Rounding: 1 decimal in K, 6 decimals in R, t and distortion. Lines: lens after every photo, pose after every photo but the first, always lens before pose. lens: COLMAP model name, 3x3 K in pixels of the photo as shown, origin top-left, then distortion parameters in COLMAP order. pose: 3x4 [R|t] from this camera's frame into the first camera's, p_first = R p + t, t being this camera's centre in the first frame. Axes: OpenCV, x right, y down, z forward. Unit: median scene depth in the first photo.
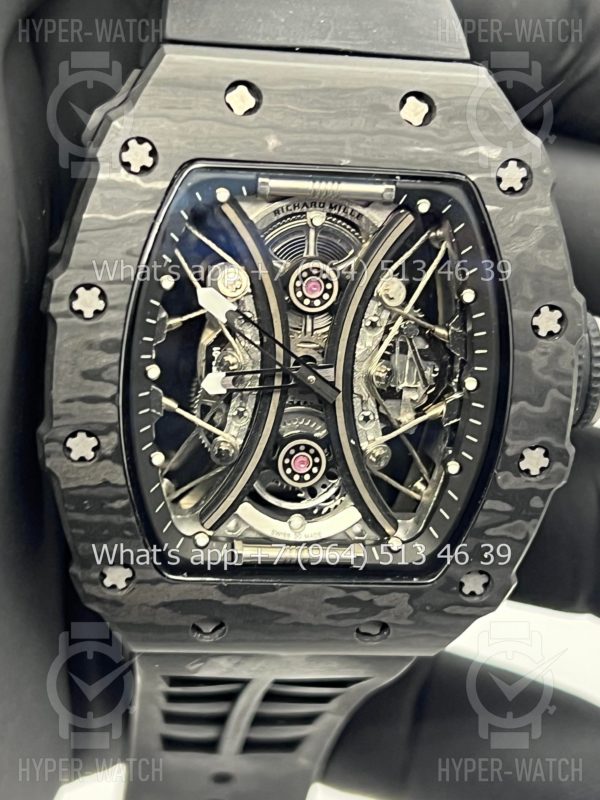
lens RADIAL K [[1872.7, 0, 300.0], [0, 1872.7, 400.0], [0, 0, 1]] dist [0.216614, -0.117377]
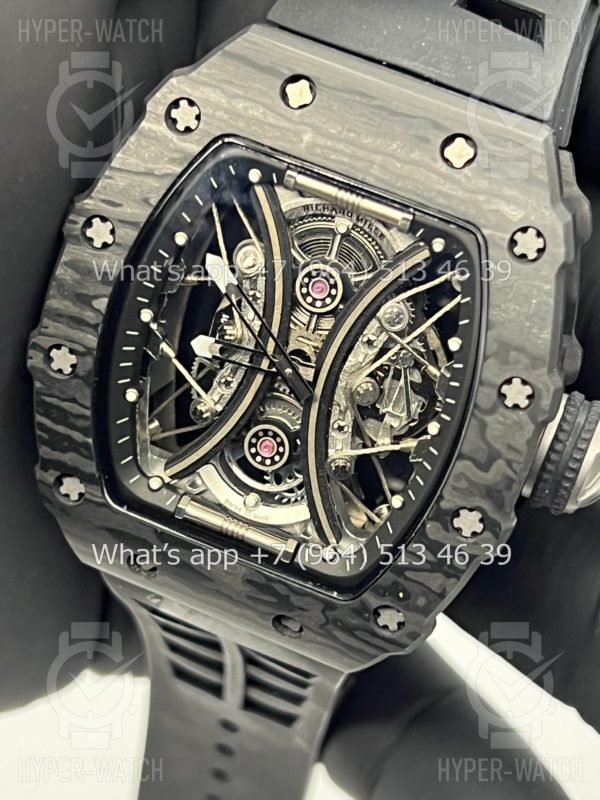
lens RADIAL K [[1872.7, 0, 300.0], [0, 1872.7, 400.0], [0, 0, 1]] dist [0.216614, -0.117377]
pose [[0.890043, 0.327113, -0.317523, 0.344000], [-0.322890, 0.944030, 0.067455, -0.068126], [0.321816, 0.042487, 0.945848, 0.024958]]
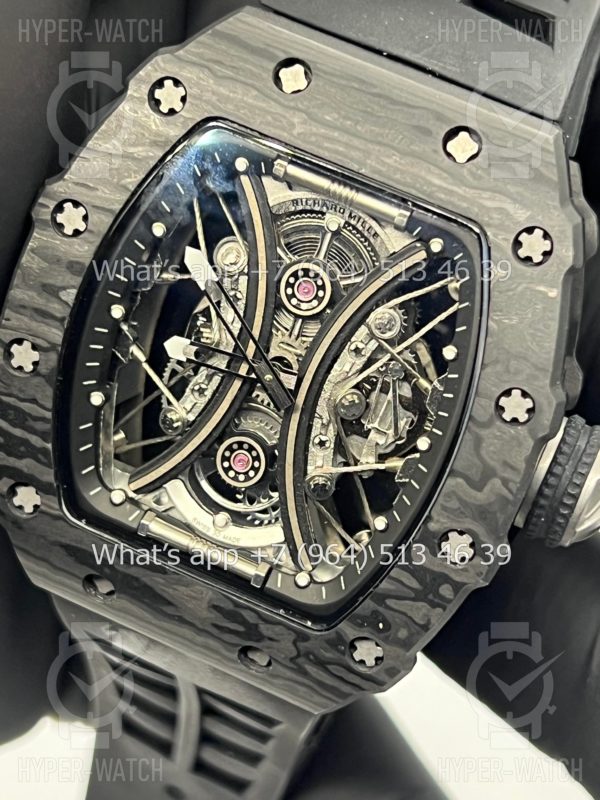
lens RADIAL K [[1872.7, 0, 300.0], [0, 1872.7, 400.0], [0, 0, 1]] dist [0.216614, -0.117377]
pose [[0.883571, 0.343538, -0.318251, 0.327218], [-0.363280, 0.931675, -0.002884, -0.003852], [0.295516, 0.118162, 0.948002, 0.099901]]
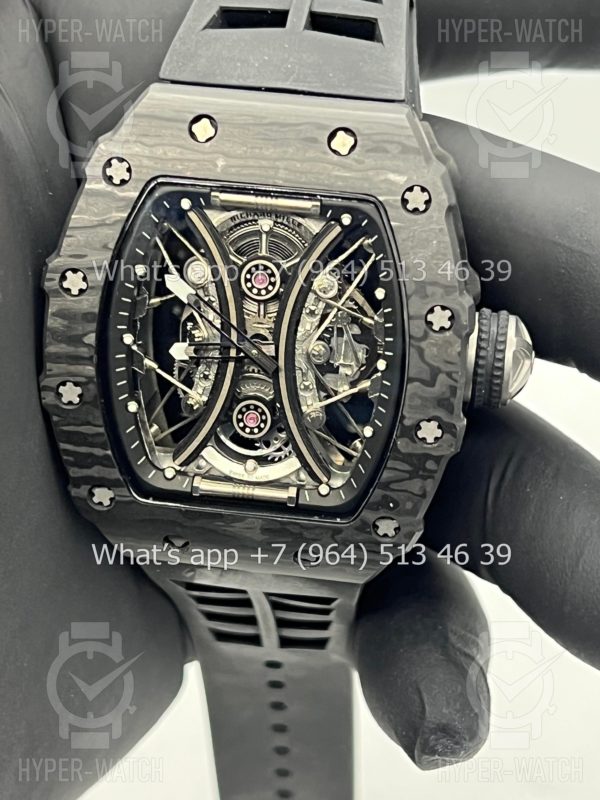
lens RADIAL K [[1872.7, 0, 300.0], [0, 1872.7, 400.0], [0, 0, 1]] dist [0.216614, -0.117377]
pose [[0.961885, 0.072085, -0.263781, 0.368529], [-0.064730, 0.997236, 0.036481, -0.027391], [0.265682, -0.018016, 0.963892, -0.203841]]
